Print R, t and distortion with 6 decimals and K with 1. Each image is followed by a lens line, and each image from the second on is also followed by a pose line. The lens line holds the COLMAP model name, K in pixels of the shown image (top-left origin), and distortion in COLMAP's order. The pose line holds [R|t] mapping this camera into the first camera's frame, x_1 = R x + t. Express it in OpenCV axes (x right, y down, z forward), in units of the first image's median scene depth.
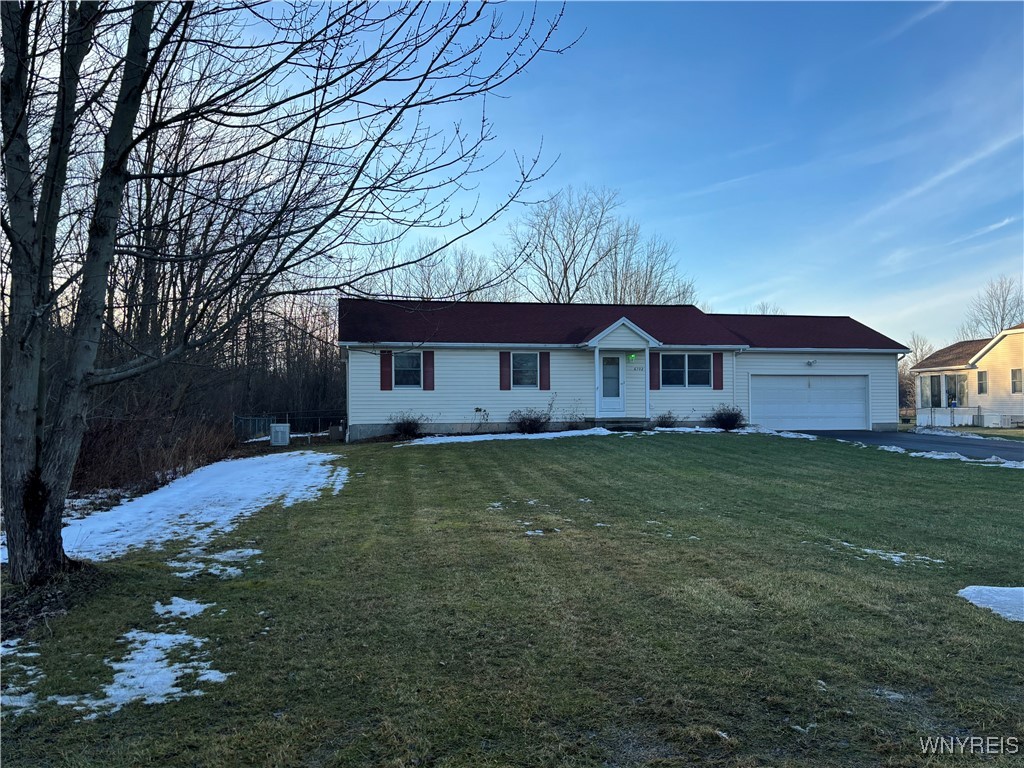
lens RADIAL K [[825.9, 0, 512.1], [0, 825.9, 385.8], [0, 0, 1]] dist [0.014207, 0.000314]
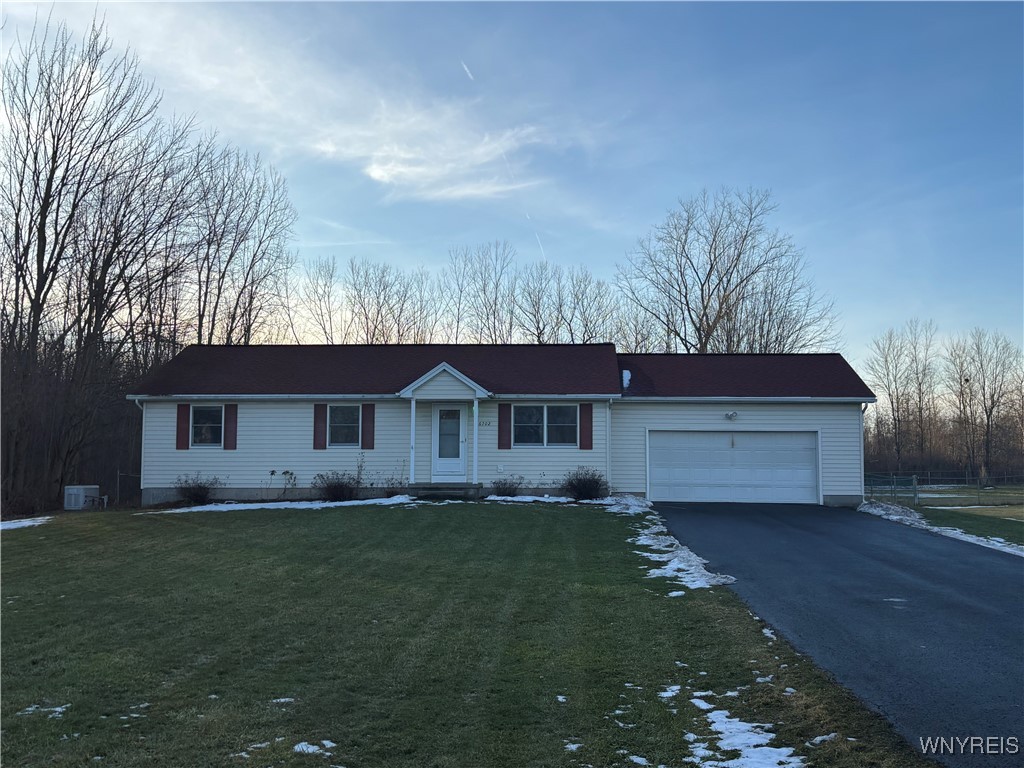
lens RADIAL K [[1053.5, 0, 511.8], [0, 1053.5, 381.4], [0, 0, 1]] dist [0.059951, 0.000000]
pose [[0.972971, -0.011443, -0.230645, 0.429479], [-0.002260, 0.998252, -0.059061, -0.000778], [0.230918, 0.057986, 0.971244, -0.011878]]
